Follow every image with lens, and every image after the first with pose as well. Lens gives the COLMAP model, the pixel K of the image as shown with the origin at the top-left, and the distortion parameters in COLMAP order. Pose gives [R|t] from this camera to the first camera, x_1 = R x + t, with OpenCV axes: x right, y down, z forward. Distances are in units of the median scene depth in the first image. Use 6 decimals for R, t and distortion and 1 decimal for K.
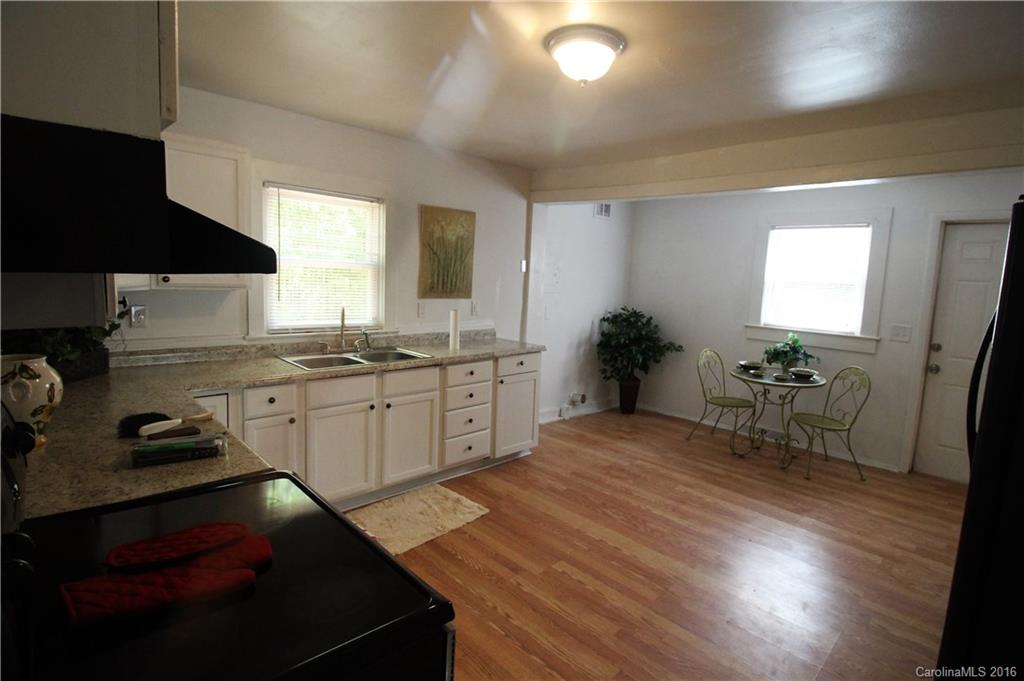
lens RADIAL K [[508.5, 0, 518.7], [0, 508.5, 336.1], [0, 0, 1]] dist [0.000577, 0.000090]
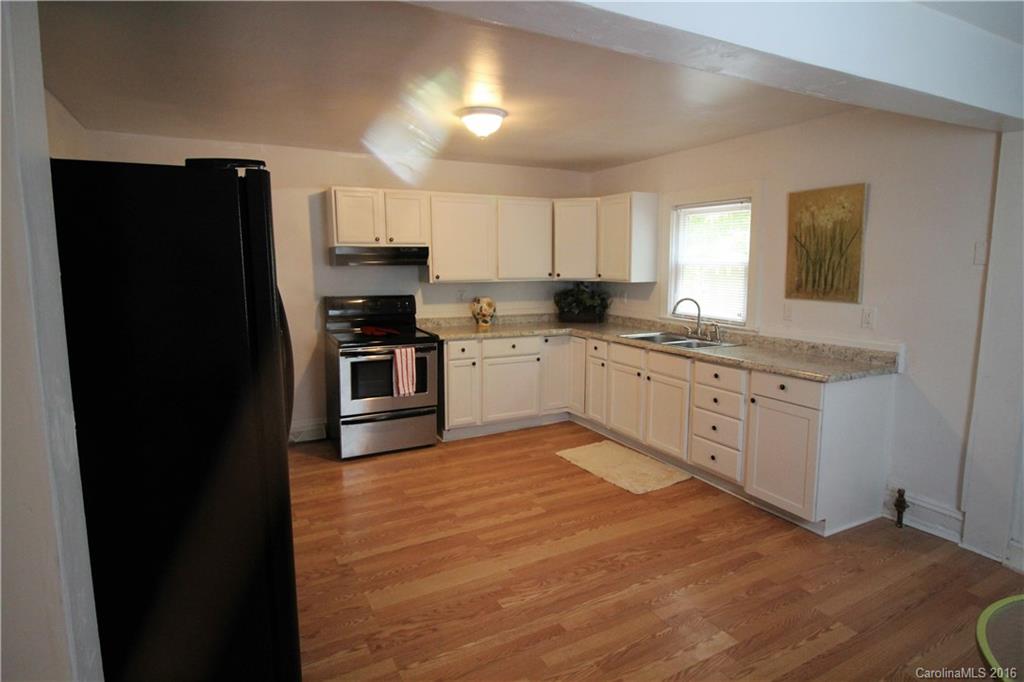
lens RADIAL K [[560.0, 0, 515.1], [0, 560.0, 340.3], [0, 0, 1]] dist [0.004600, 0.000657]
pose [[-0.292094, 0.089548, -0.952188, 0.907018], [-0.131842, 0.982331, 0.132827, -0.072296], [0.947259, 0.164336, -0.275127, 0.859194]]
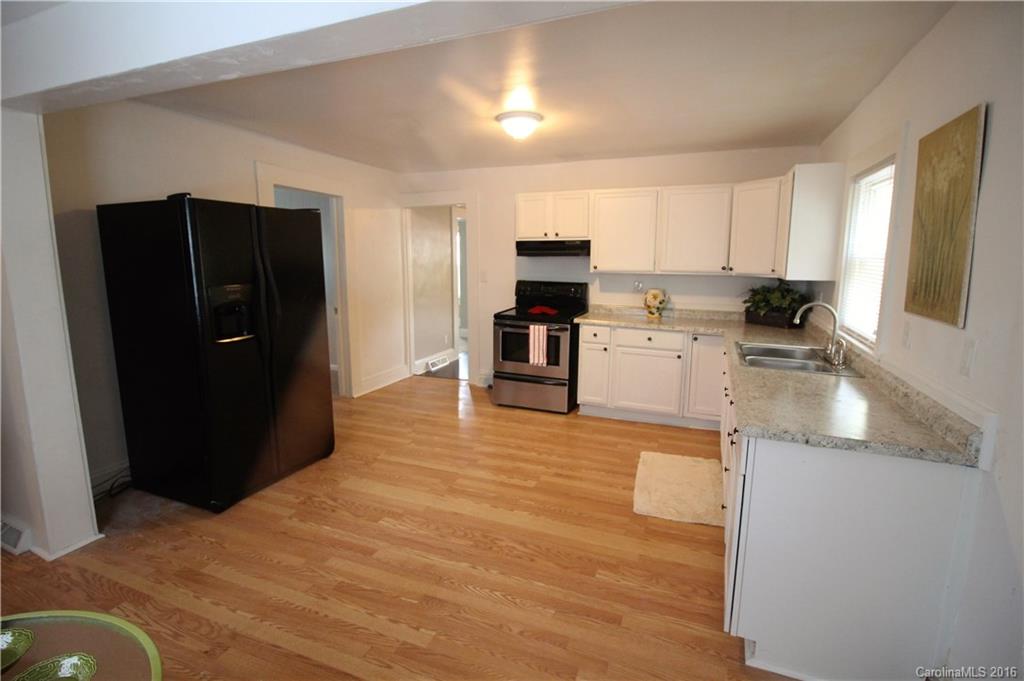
lens RADIAL K [[479.3, 0, 508.5], [0, 479.3, 332.7], [0, 0, 1]] dist [-0.001129, -0.001287]
pose [[-0.919586, 0.010266, -0.392753, 0.416549], [-0.097547, 0.962391, 0.253553, -0.146266], [0.380585, 0.271476, -0.884000, 1.339991]]
